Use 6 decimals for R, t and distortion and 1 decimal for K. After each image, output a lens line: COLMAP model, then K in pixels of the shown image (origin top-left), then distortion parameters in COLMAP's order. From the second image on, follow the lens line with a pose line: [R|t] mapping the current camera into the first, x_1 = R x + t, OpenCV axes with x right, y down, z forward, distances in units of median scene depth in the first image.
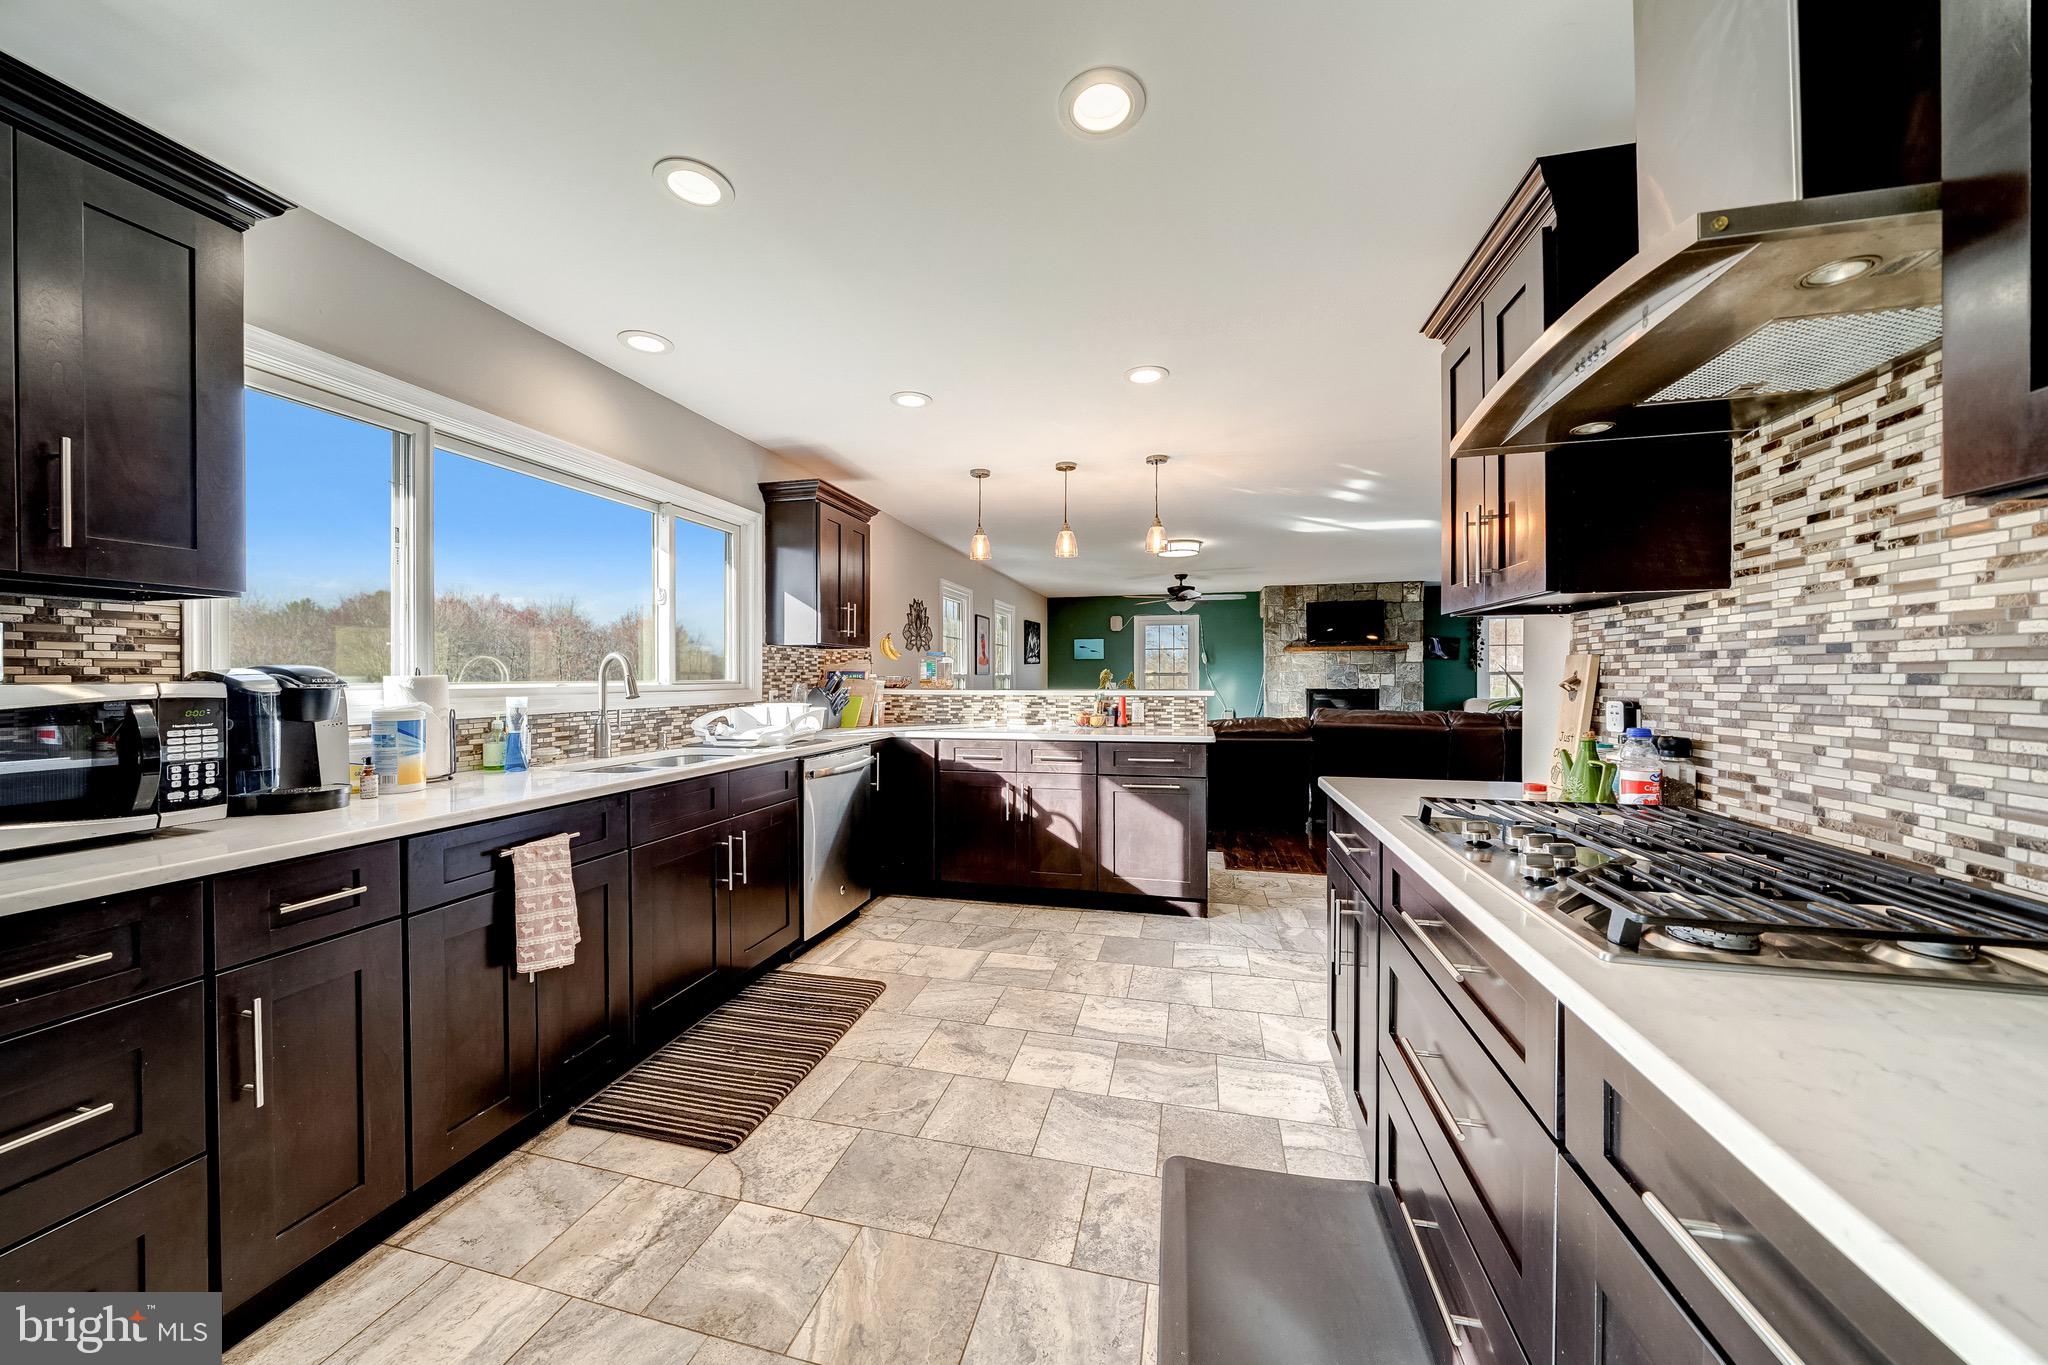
lens RADIAL K [[711.5, 0, 1019.8], [0, 711.5, 680.9], [0, 0, 1]] dist [-0.009165, 0.001542]
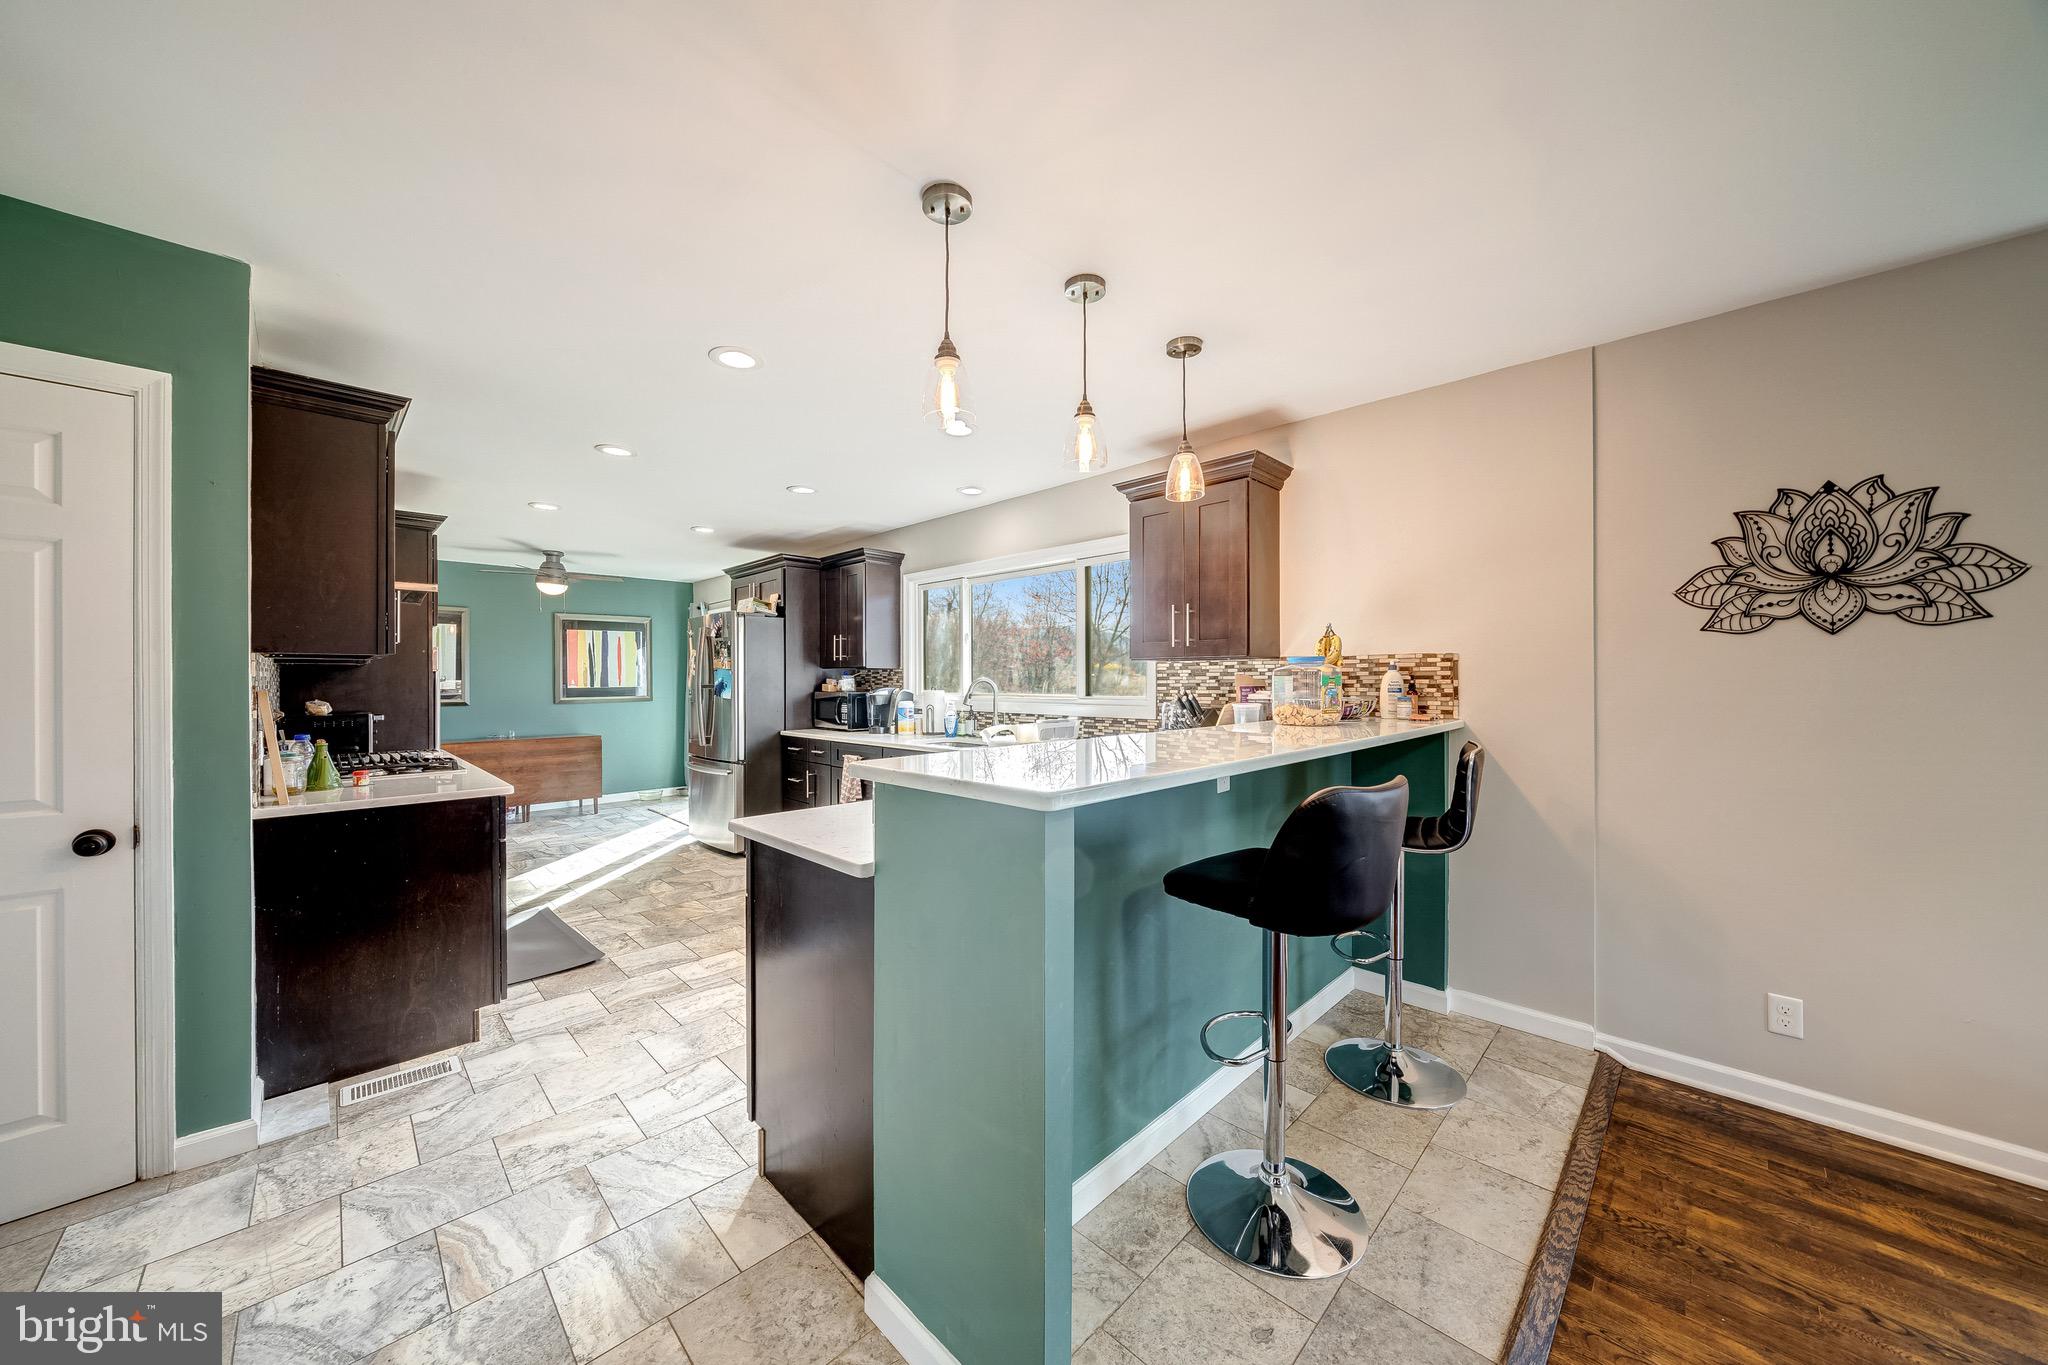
lens RADIAL K [[711.5, 0, 1022.9], [0, 711.5, 678.5], [0, 0, 1]] dist [-0.009165, 0.001542]
pose [[-0.514533, 0.004034, -0.857461, 0.723878], [-0.000814, 0.999986, 0.005193, -0.041336], [0.857470, 0.003370, -0.514522, 1.699788]]
